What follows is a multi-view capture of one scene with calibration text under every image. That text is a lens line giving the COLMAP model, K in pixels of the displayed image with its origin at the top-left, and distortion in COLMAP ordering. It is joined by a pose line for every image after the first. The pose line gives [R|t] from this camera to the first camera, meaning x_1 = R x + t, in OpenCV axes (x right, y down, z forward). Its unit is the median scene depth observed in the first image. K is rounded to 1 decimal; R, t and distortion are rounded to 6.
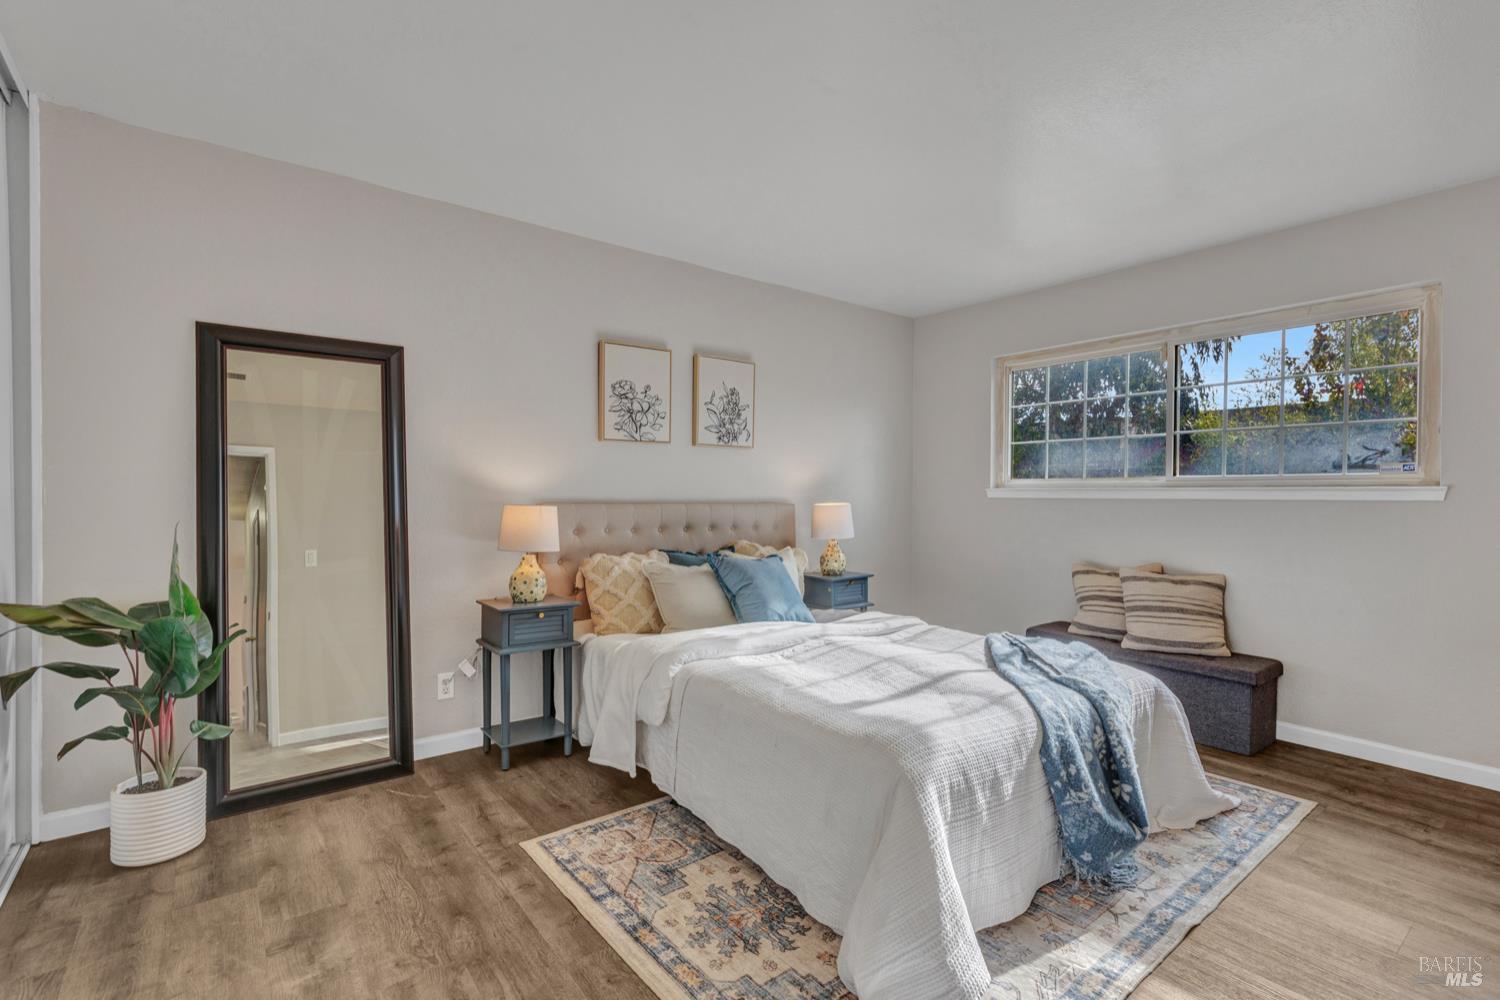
lens RADIAL K [[692.8, 0, 752.7], [0, 692.8, 500.5], [0, 0, 1]] dist [-0.003140, -0.000248]
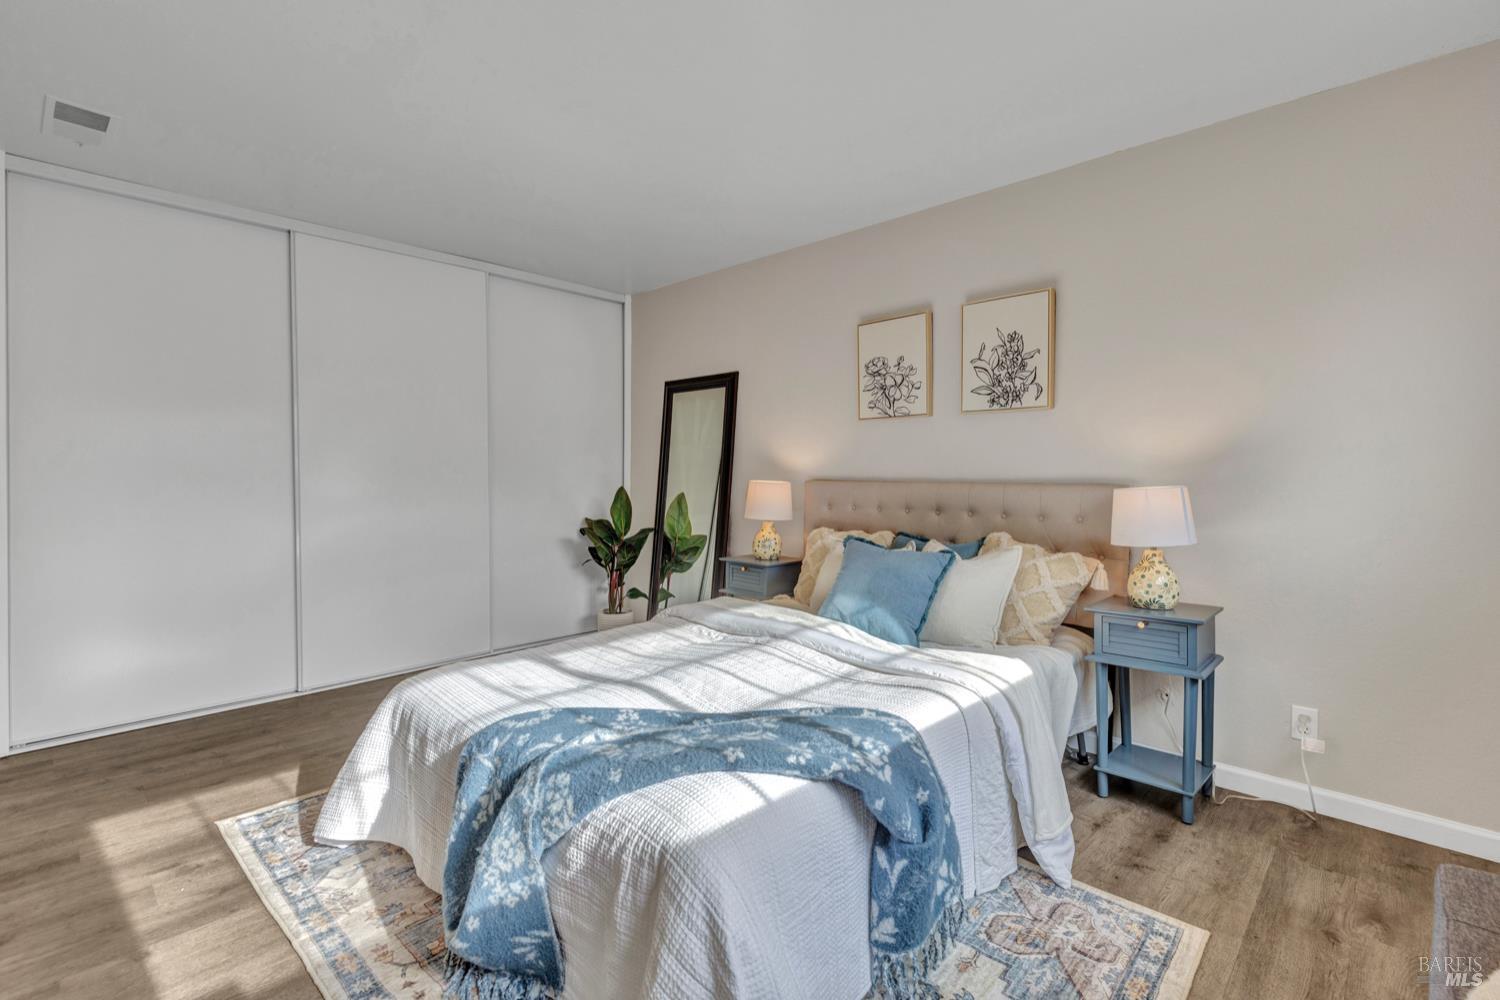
lens RADIAL K [[692.8, 0, 789.4], [0, 692.8, 487.2], [0, 0, 1]] dist [-0.003140, -0.000248]
pose [[0.177988, 0.007247, -0.984006, 0.750400], [-0.010953, 0.999926, 0.005383, 0.007751], [0.983972, 0.009819, 0.178054, 0.685991]]
